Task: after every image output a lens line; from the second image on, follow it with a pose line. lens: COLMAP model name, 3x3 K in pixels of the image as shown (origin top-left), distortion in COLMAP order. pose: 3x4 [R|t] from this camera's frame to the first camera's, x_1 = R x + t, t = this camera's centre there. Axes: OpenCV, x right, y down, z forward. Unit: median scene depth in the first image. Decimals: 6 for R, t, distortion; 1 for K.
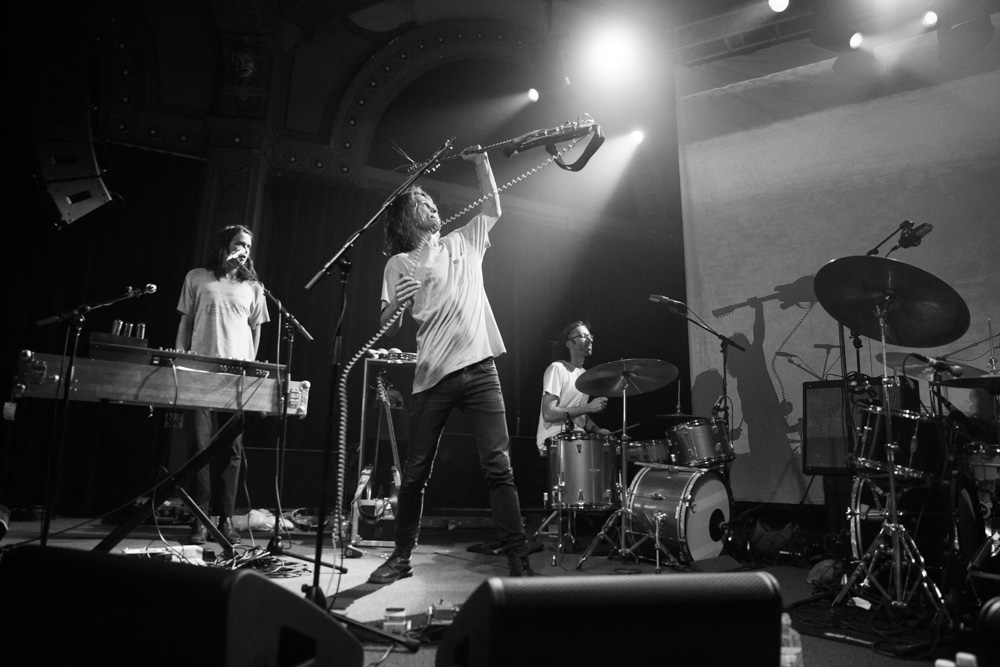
lens RADIAL K [[681.3, 0, 500.0], [0, 681.3, 333.5], [0, 0, 1]] dist [-0.096940, 0.070658]
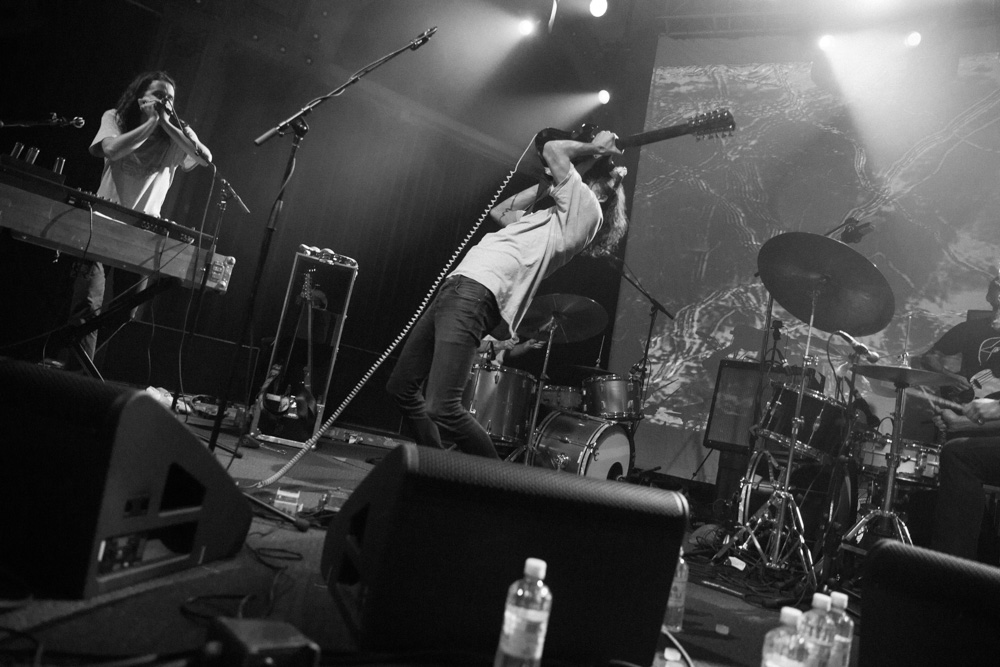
lens RADIAL K [[681.3, 0, 500.0], [0, 681.3, 333.5], [0, 0, 1]] dist [-0.096940, 0.070658]
pose [[0.975846, 0.184903, 0.116346, -0.008242], [-0.192842, 0.979328, 0.061057, 0.044091], [-0.102651, -0.082019, 0.991330, 0.013844]]
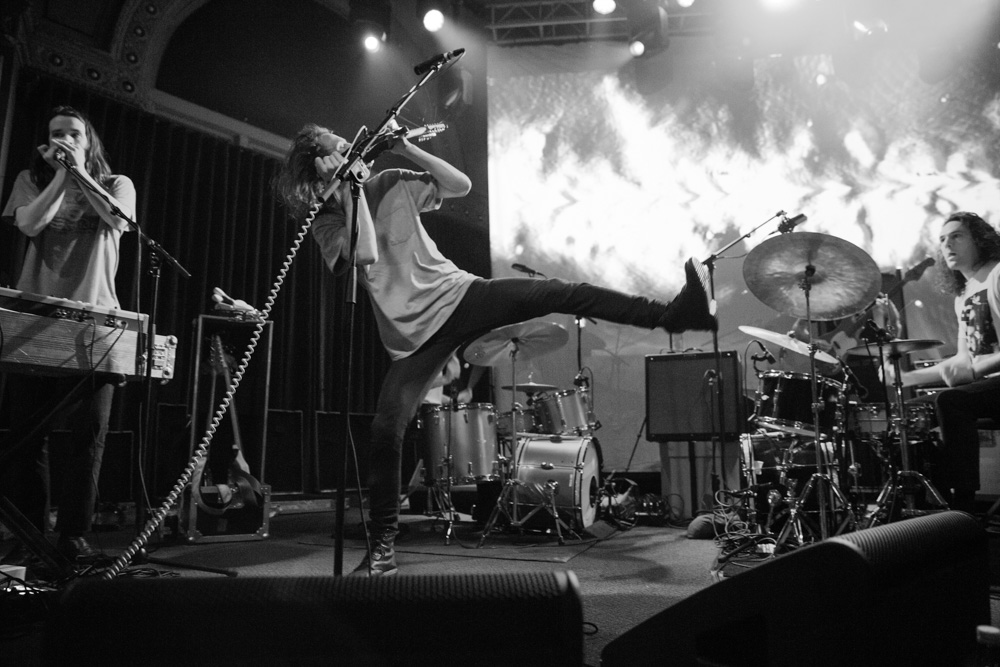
lens RADIAL K [[681.3, 0, 500.0], [0, 681.3, 333.5], [0, 0, 1]] dist [-0.096940, 0.070658]
pose [[0.907165, 0.033353, 0.419452, -0.258969], [-0.043234, 0.998966, 0.014070, 0.039781], [-0.418549, -0.030899, 0.907669, 0.142044]]
